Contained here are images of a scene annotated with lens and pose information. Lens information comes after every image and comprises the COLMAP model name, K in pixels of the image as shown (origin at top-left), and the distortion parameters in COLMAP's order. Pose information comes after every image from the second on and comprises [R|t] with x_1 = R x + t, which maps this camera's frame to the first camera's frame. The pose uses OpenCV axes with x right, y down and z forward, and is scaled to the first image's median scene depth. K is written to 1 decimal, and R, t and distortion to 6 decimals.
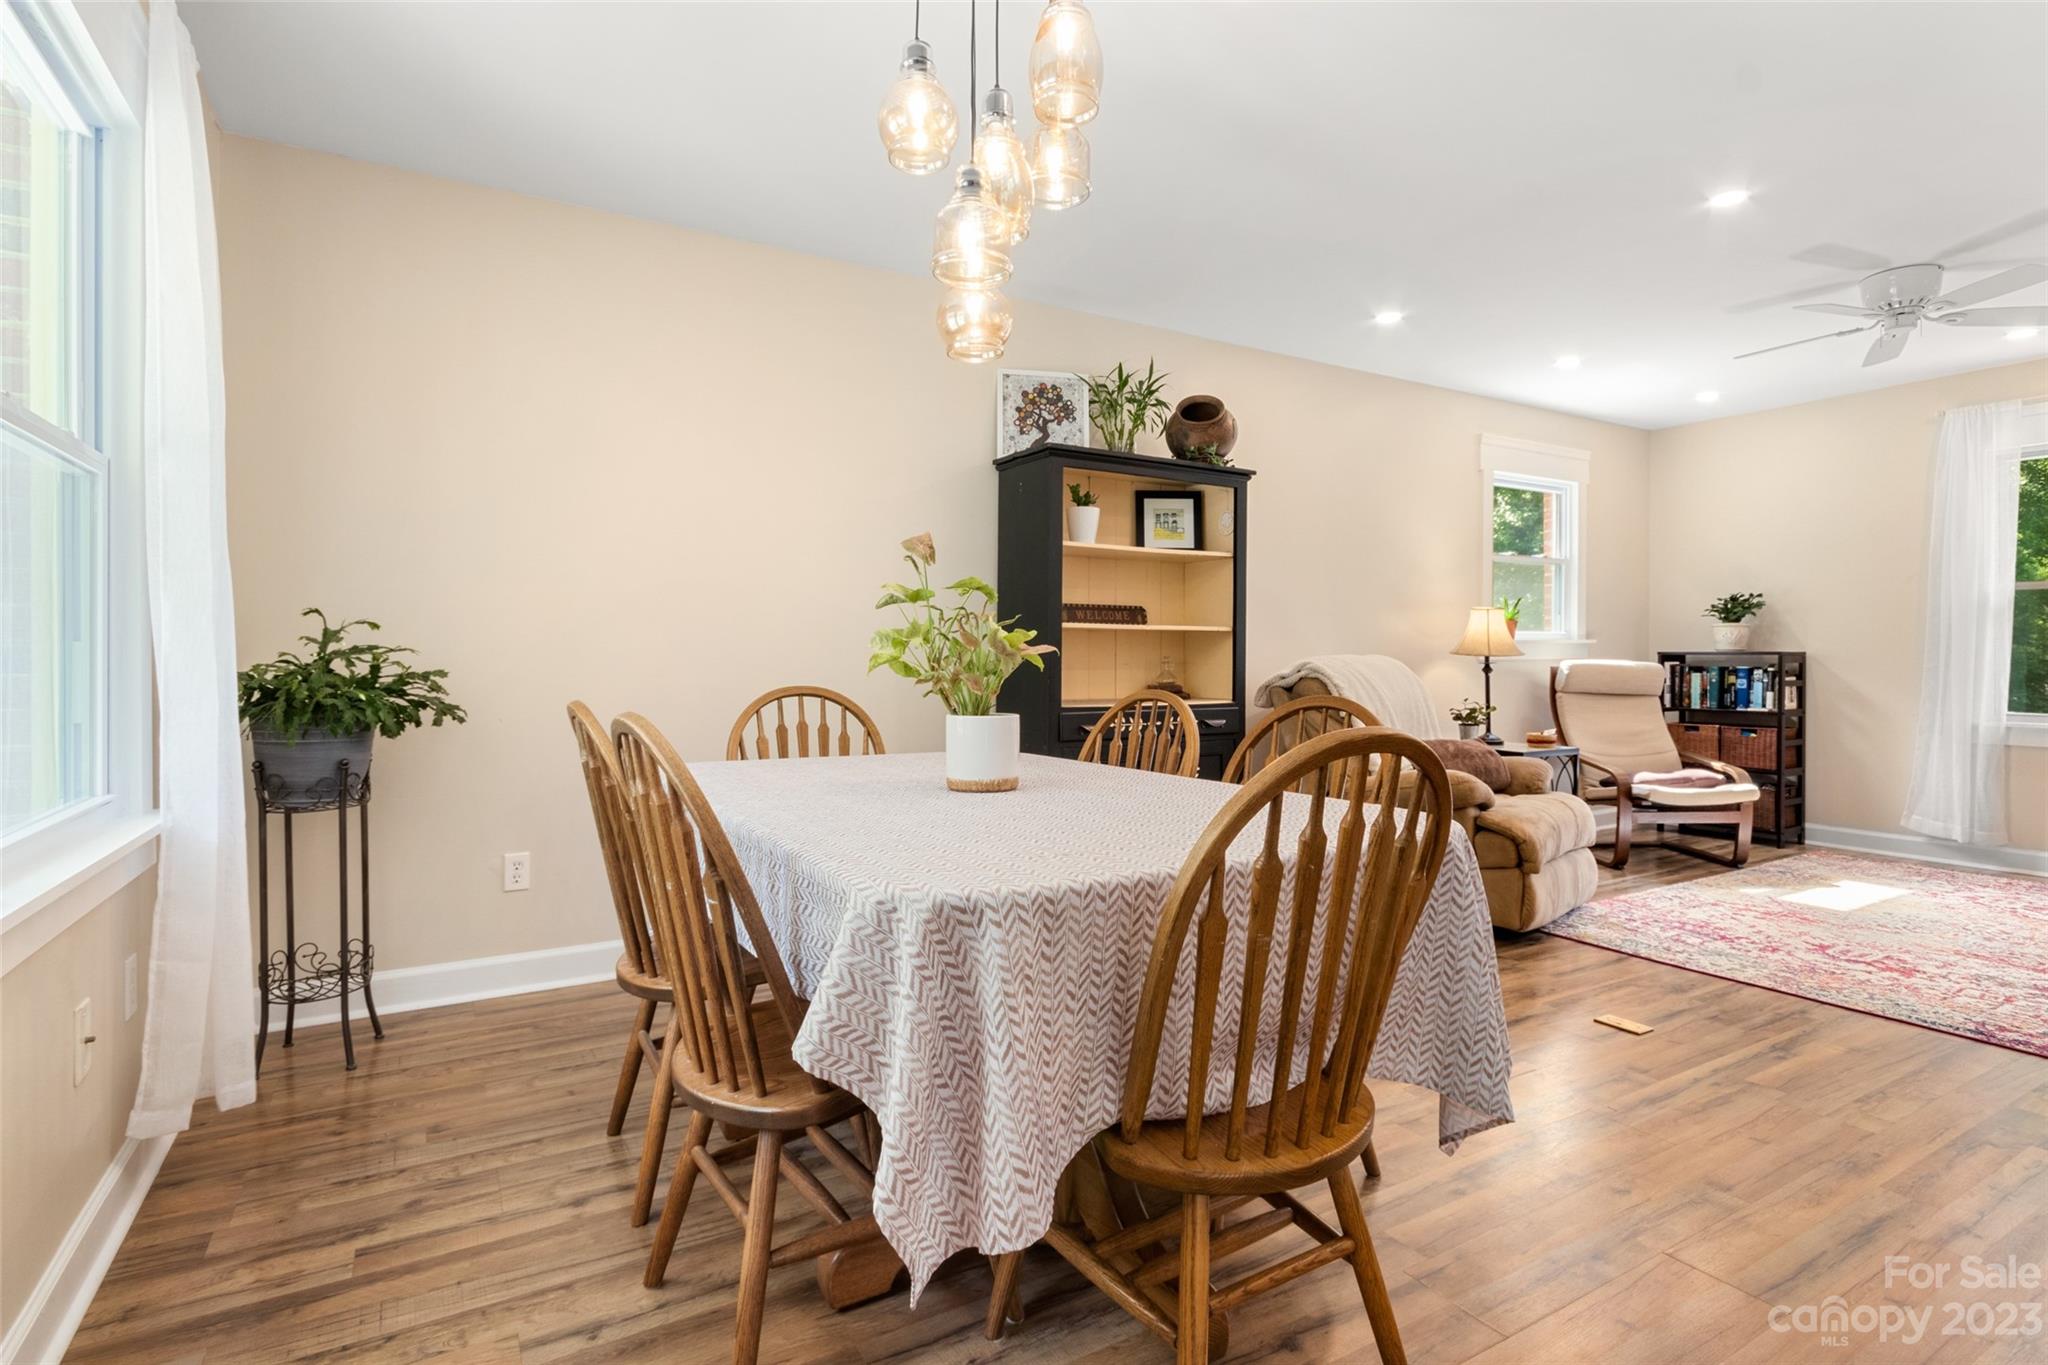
lens RADIAL K [[1018.1, 0, 1038.0], [0, 1018.1, 660.6], [0, 0, 1]] dist [-0.002180, -0.000485]
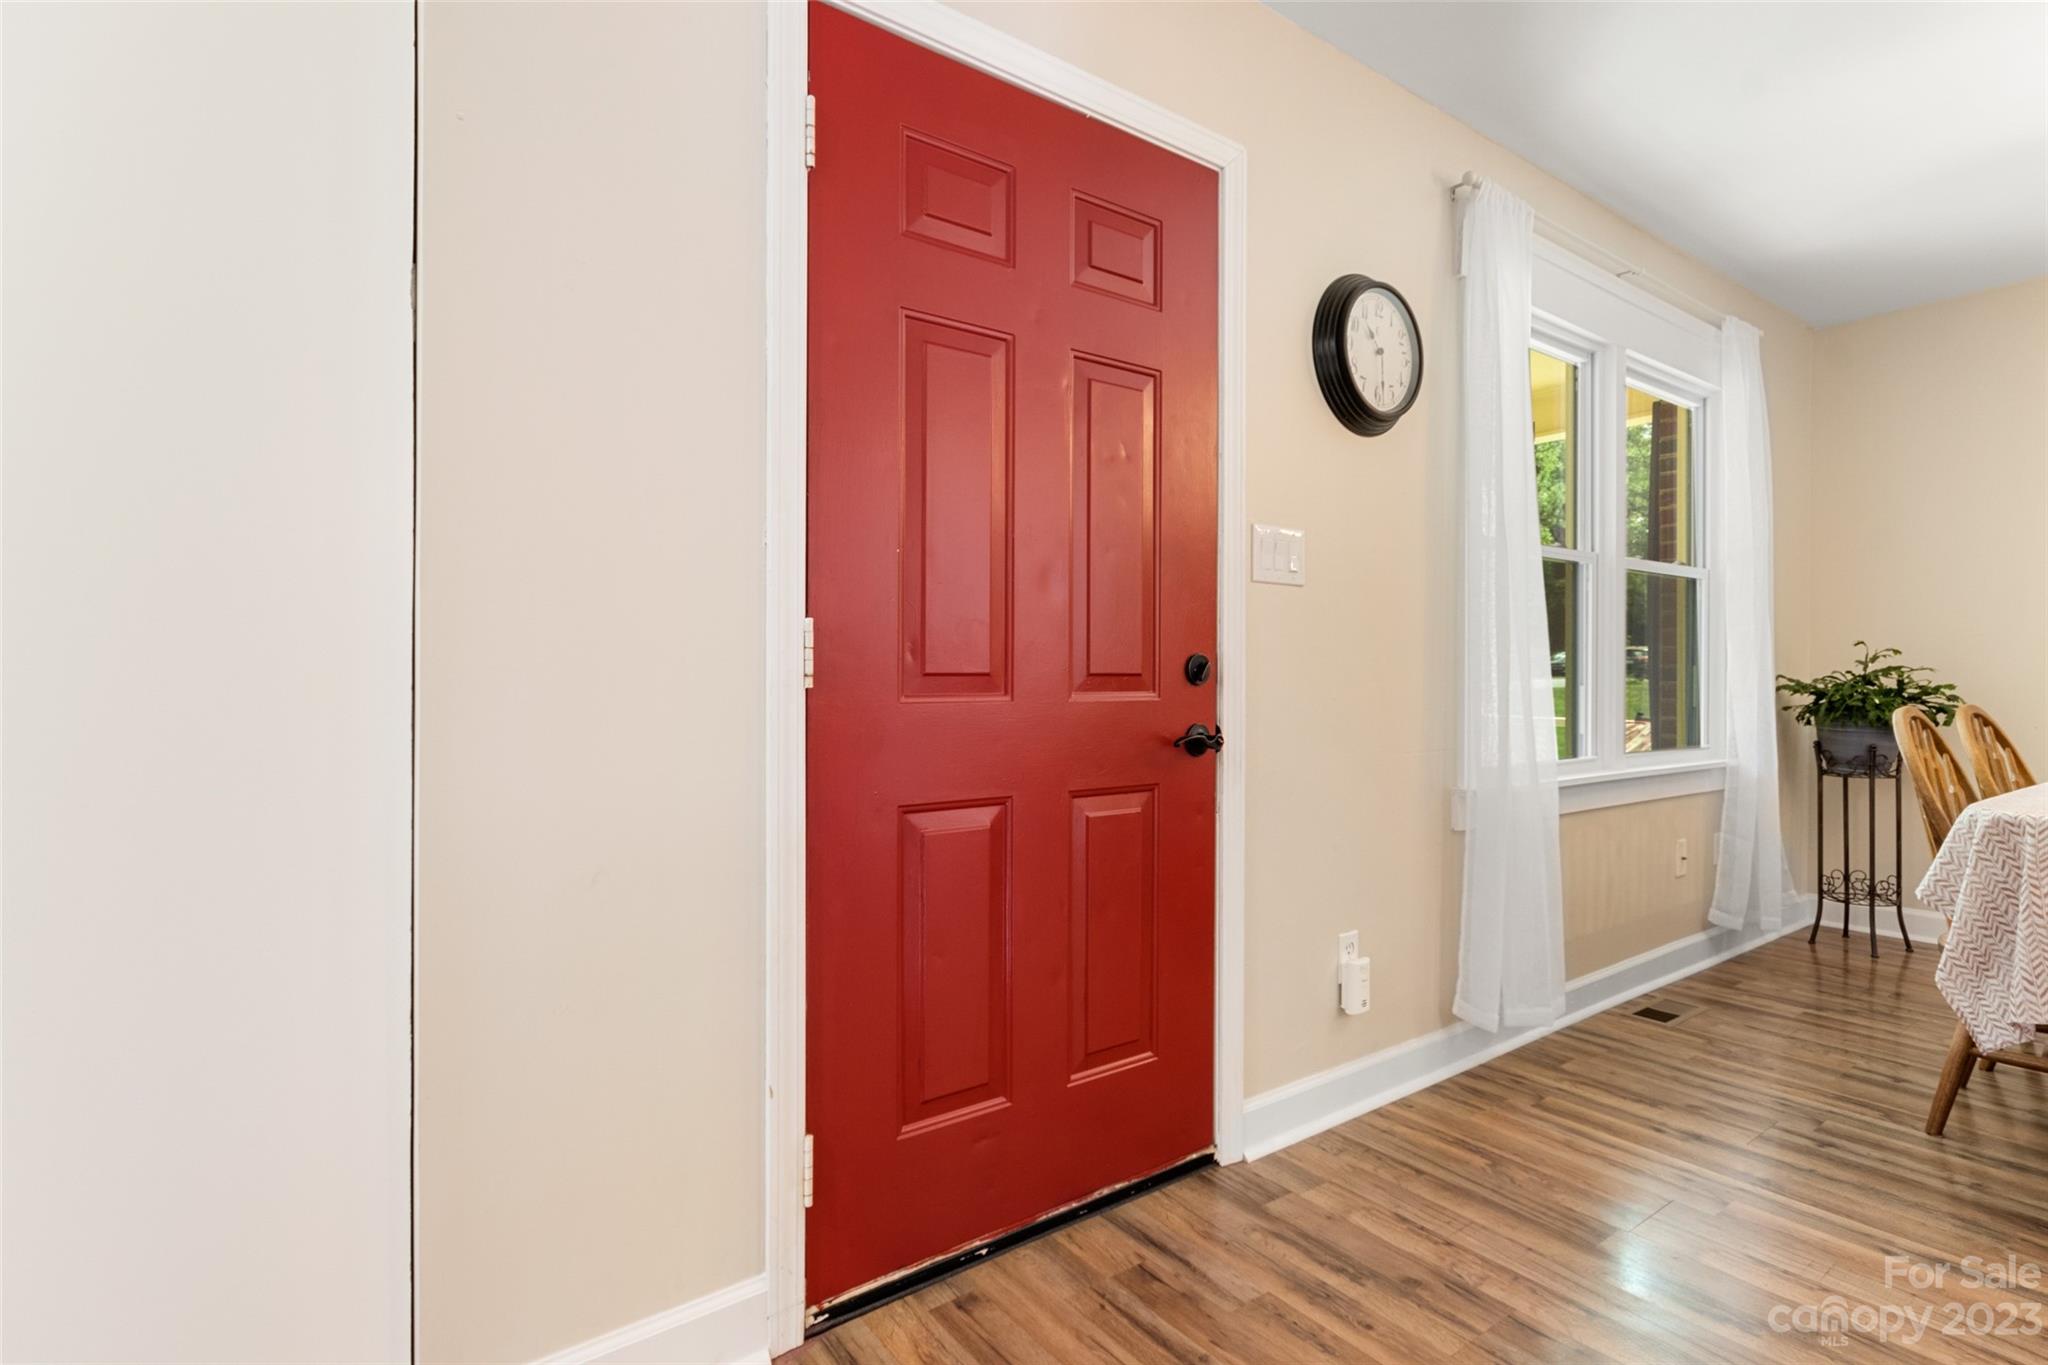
lens RADIAL K [[1018.1, 0, 1026.1], [0, 1018.1, 667.4], [0, 0, 1]] dist [-0.002180, -0.000485]
pose [[0.098663, -0.005410, -0.995106, 0.662274], [-0.006815, 0.999958, -0.006112, 0.003850], [0.995098, 0.007385, 0.098622, -0.361301]]
